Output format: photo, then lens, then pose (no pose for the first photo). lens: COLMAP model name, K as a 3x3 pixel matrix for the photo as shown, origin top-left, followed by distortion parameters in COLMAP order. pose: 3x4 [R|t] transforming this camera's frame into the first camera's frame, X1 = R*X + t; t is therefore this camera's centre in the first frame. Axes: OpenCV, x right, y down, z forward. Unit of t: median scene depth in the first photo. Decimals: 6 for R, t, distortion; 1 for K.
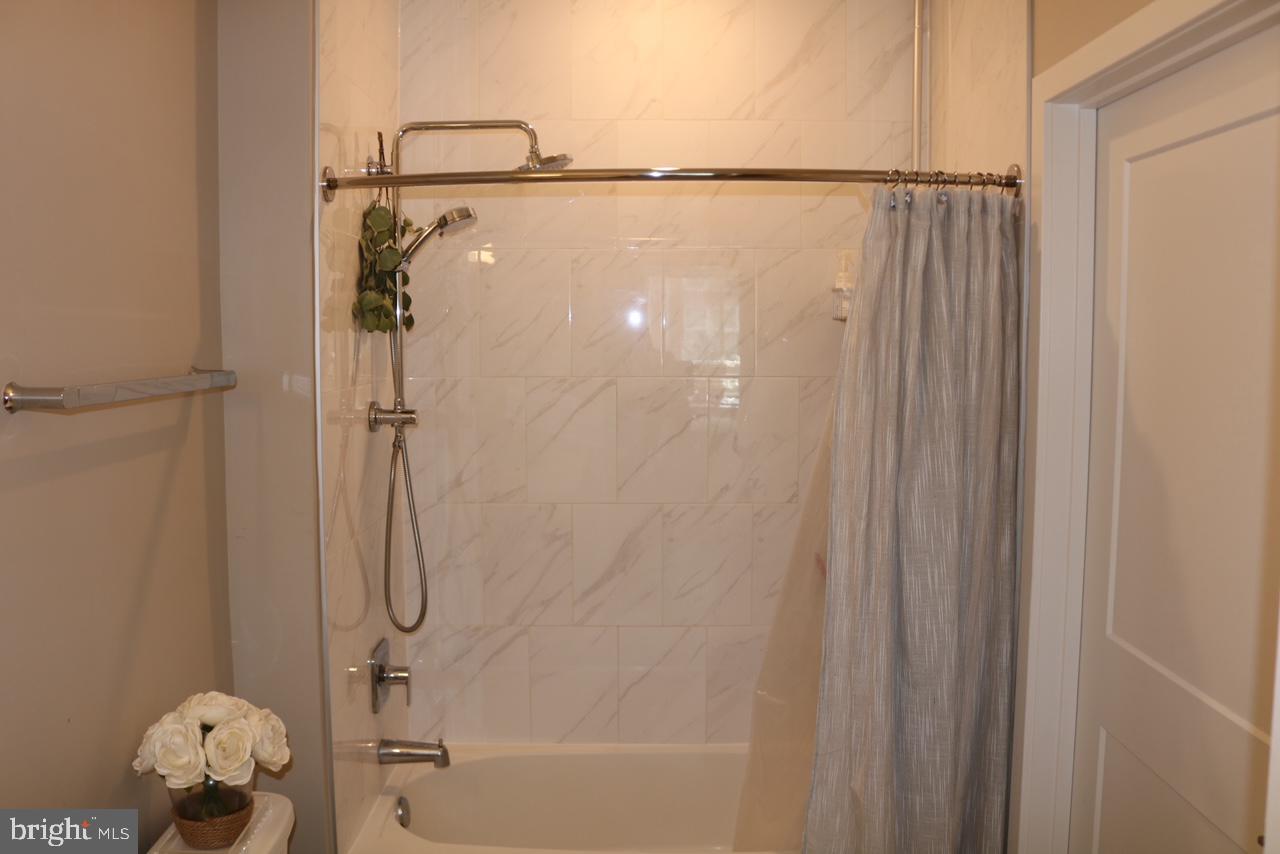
lens RADIAL K [[1078.5, 0, 638.6], [0, 1078.5, 426.7], [0, 0, 1]] dist [-0.140697, 0.101907]
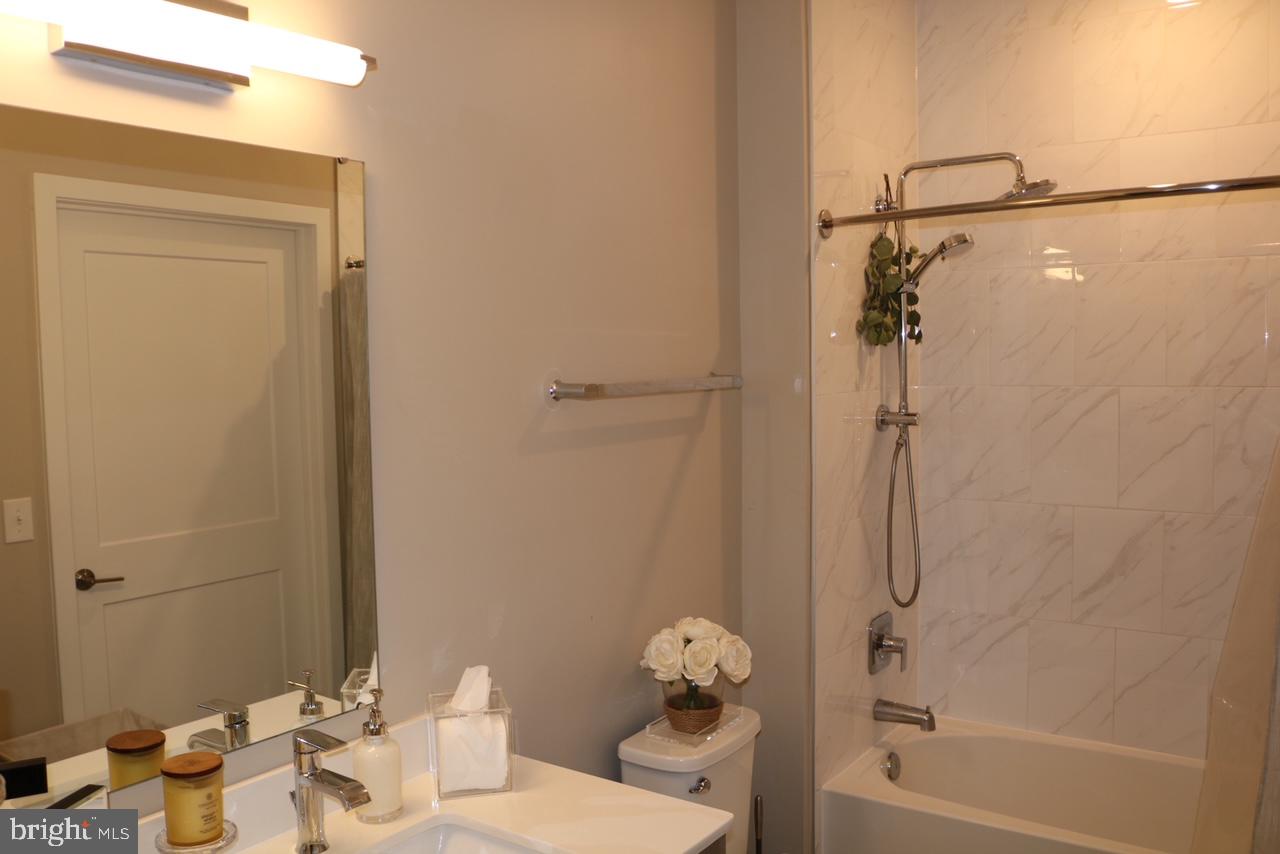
lens RADIAL K [[1078.5, 0, 635.0], [0, 1078.5, 424.6], [0, 0, 1]] dist [-0.140697, 0.101907]
pose [[0.823102, 0.024637, -0.567359, 0.191421], [-0.033999, 0.999404, -0.005926, 0.013829], [0.566875, 0.024167, 0.823449, -0.109757]]
